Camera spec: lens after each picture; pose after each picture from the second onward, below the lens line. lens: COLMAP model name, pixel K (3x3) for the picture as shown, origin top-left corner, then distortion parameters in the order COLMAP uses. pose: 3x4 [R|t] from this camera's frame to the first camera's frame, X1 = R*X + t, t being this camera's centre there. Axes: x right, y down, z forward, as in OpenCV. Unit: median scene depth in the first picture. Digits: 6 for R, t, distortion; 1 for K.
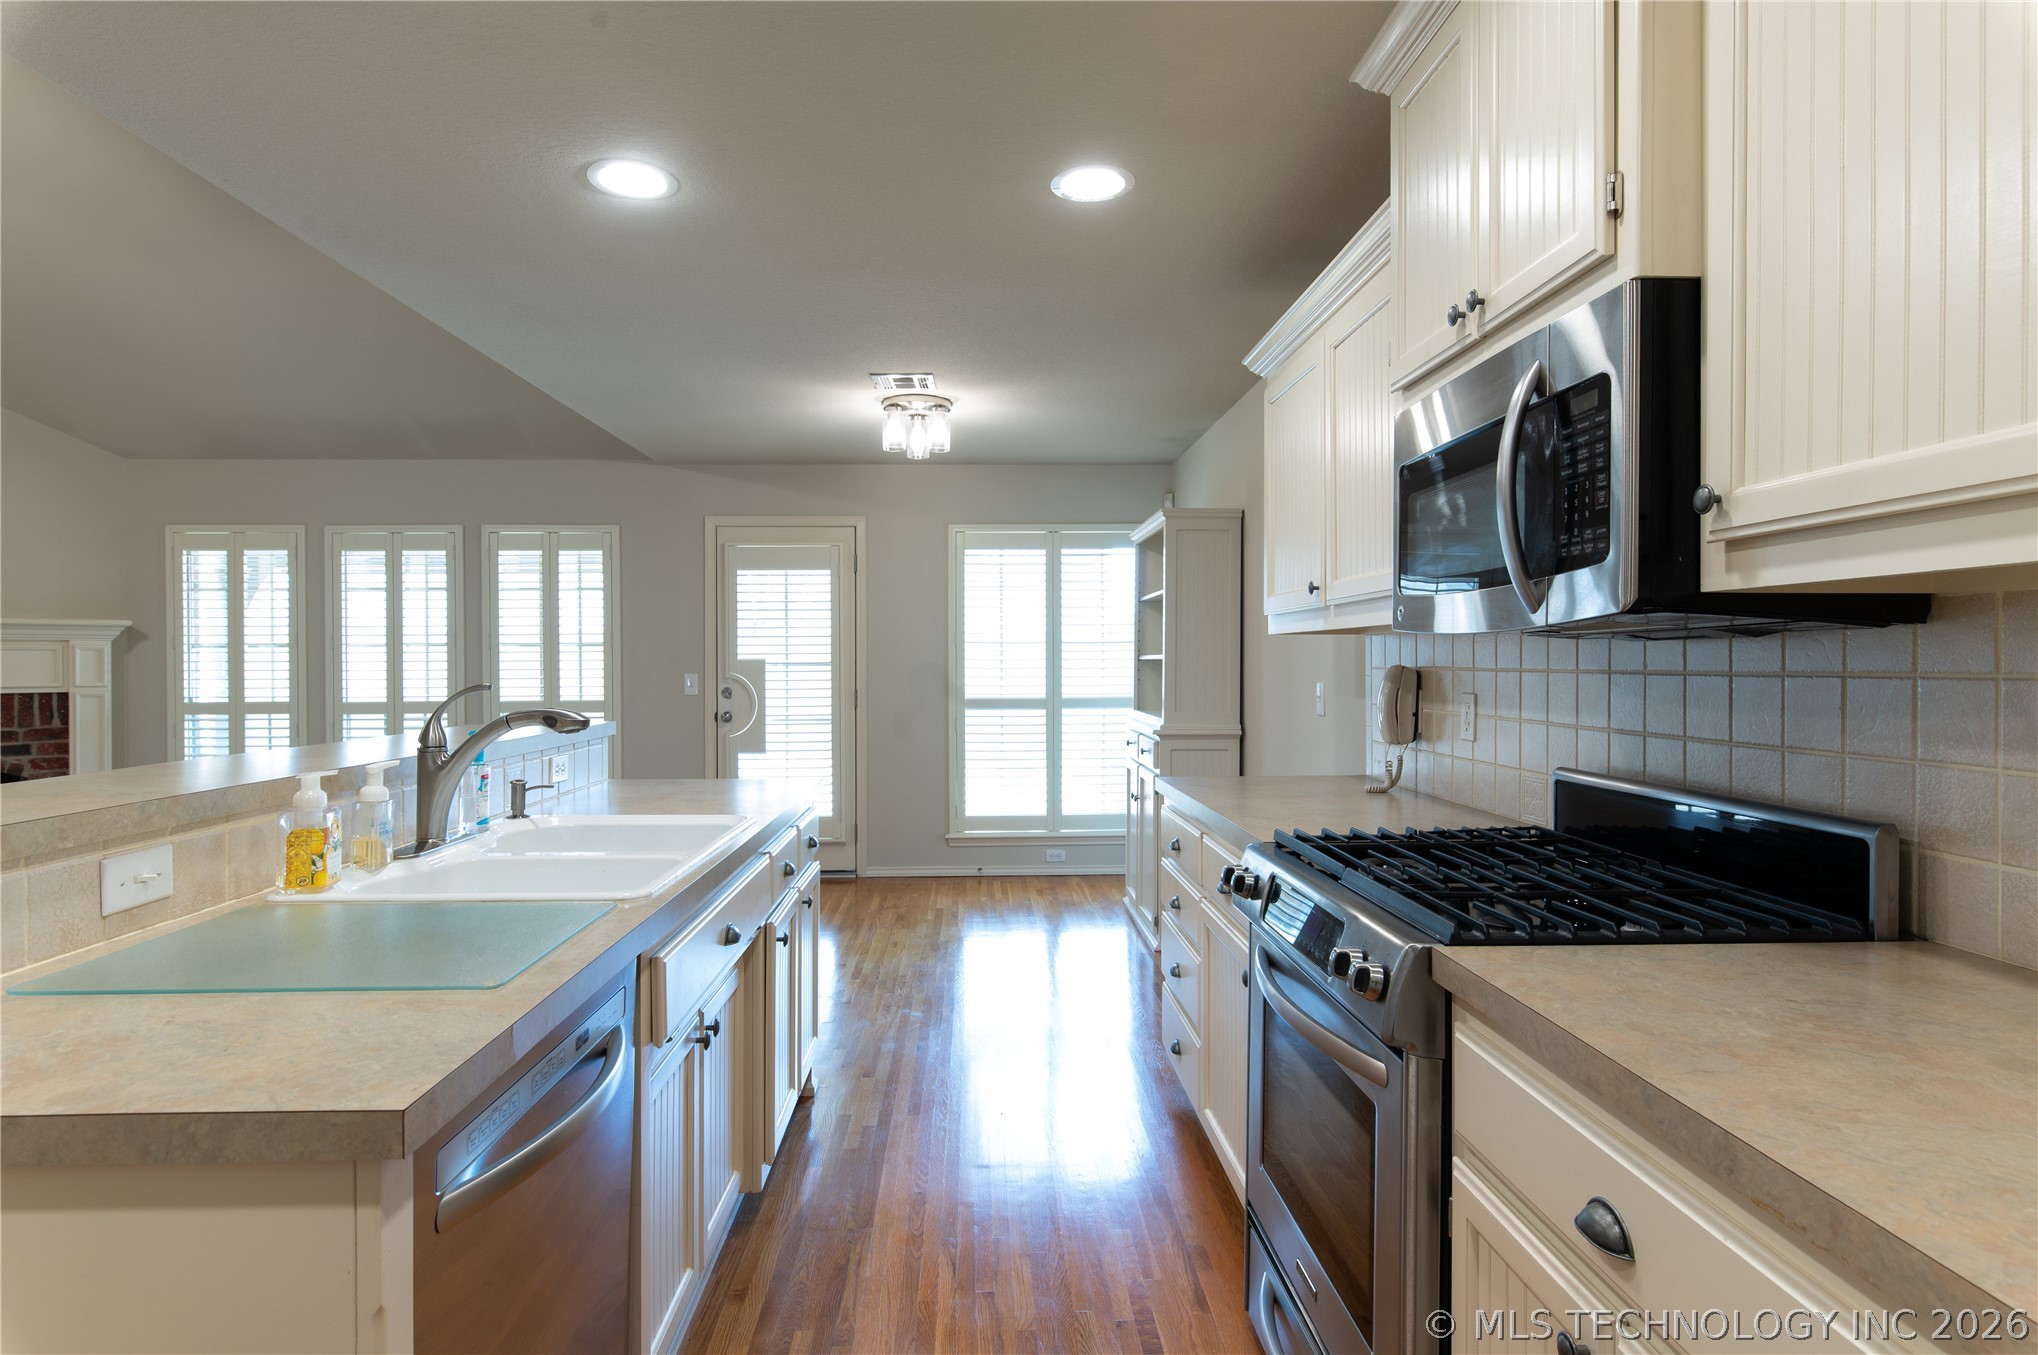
lens RADIAL K [[1135.8, 0, 1019.0], [0, 1135.8, 677.5], [0, 0, 1]] dist [-0.001590, -0.000337]
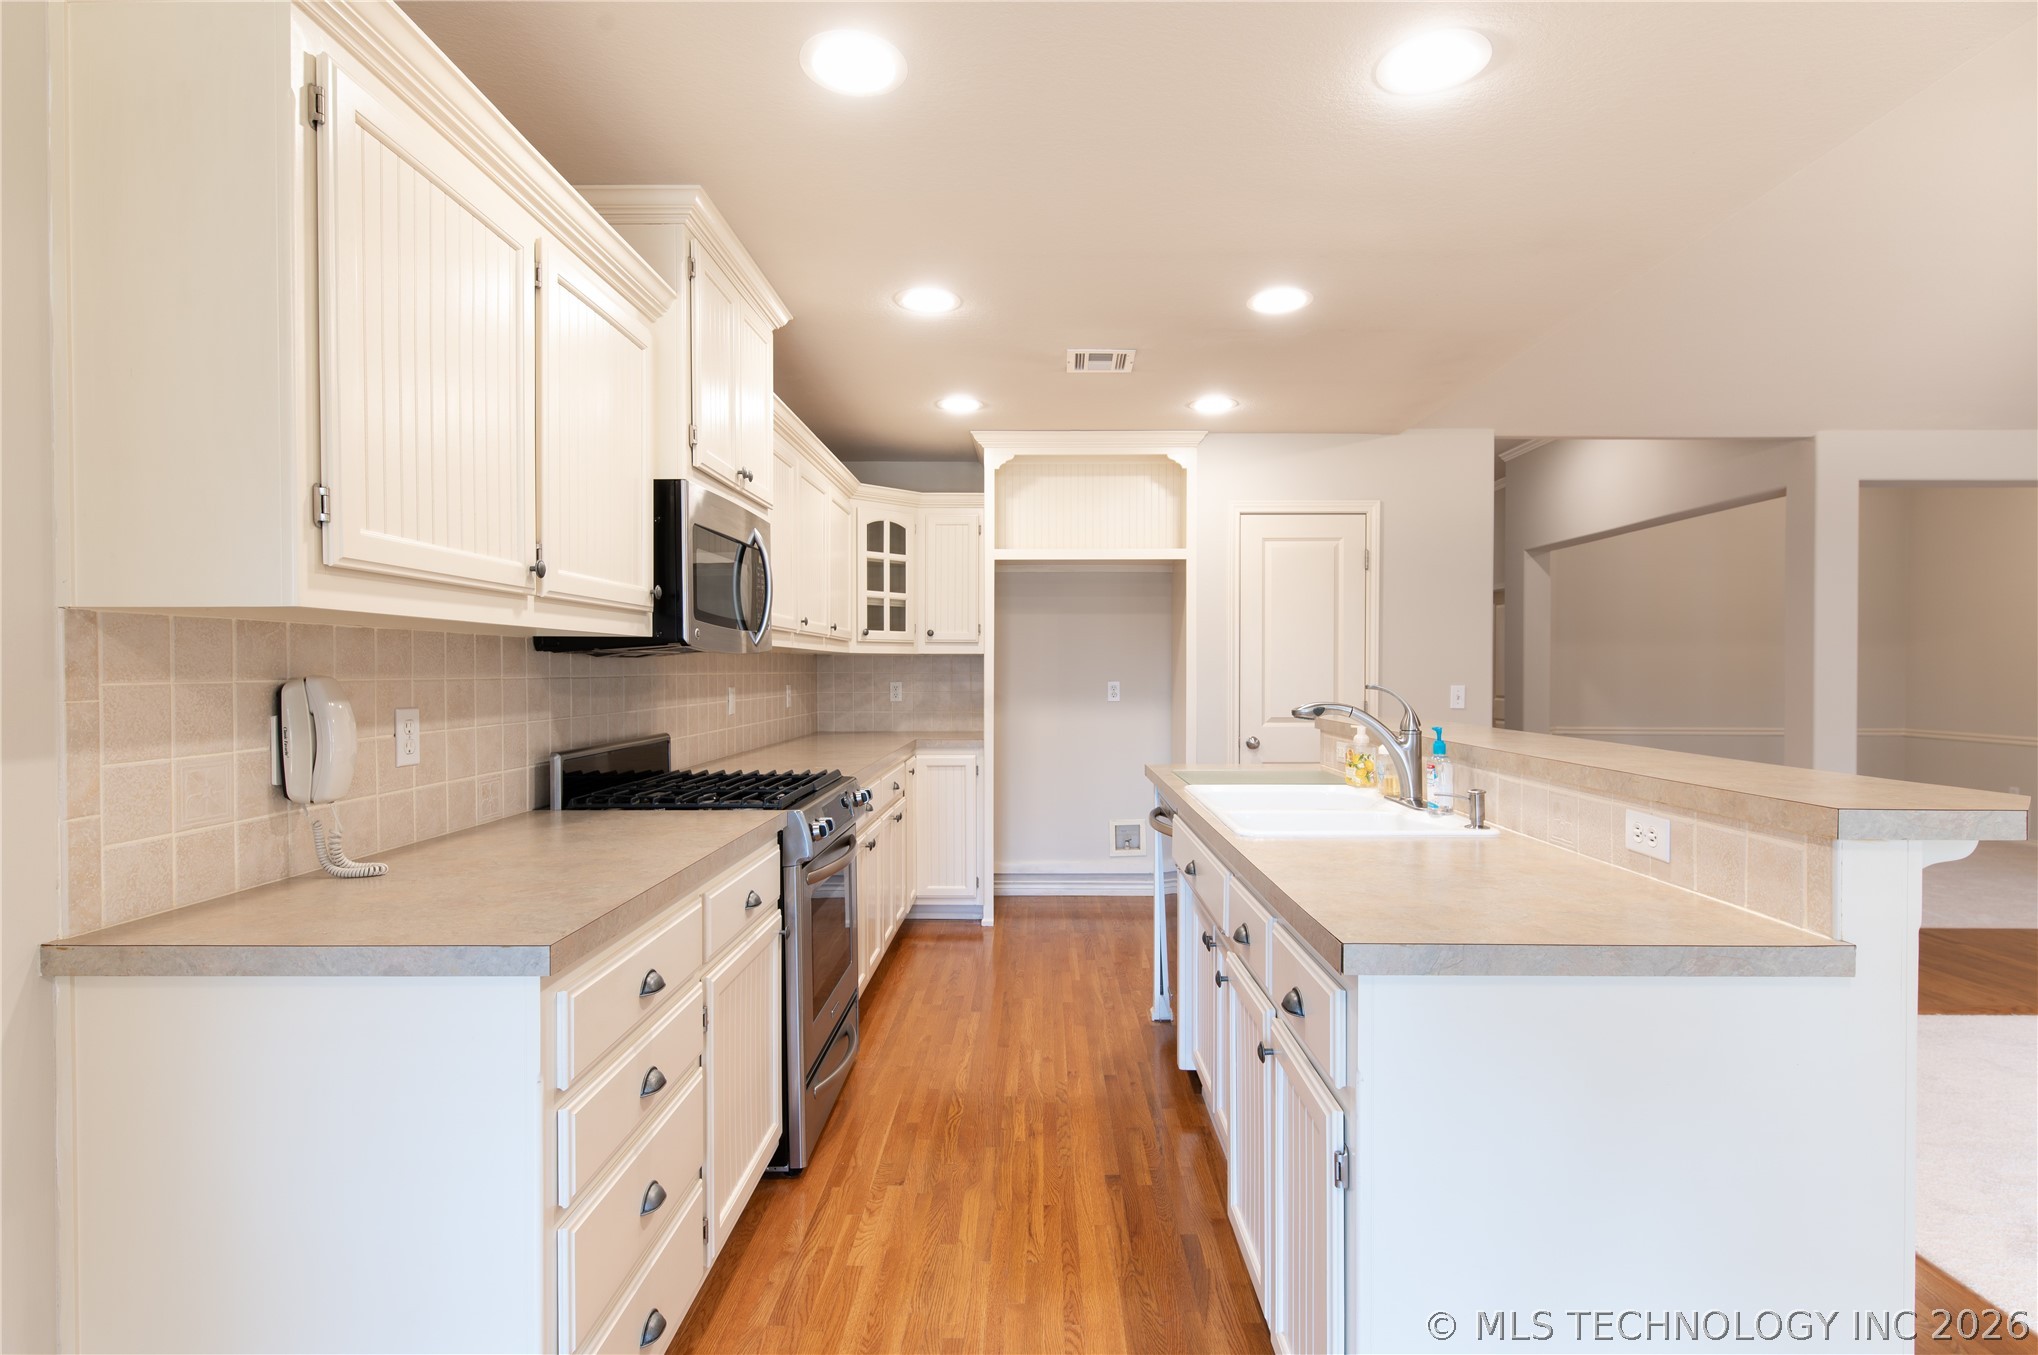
lens RADIAL K [[1006.4, 0, 1019.0], [0, 1006.4, 677.5], [0, 0, 1]] dist [-0.002342, -0.000245]
pose [[-0.998221, 0.000566, 0.059625, -0.111658], [0.001780, 0.999792, 0.020320, -0.028780], [-0.059601, 0.020390, -0.998014, 2.086167]]
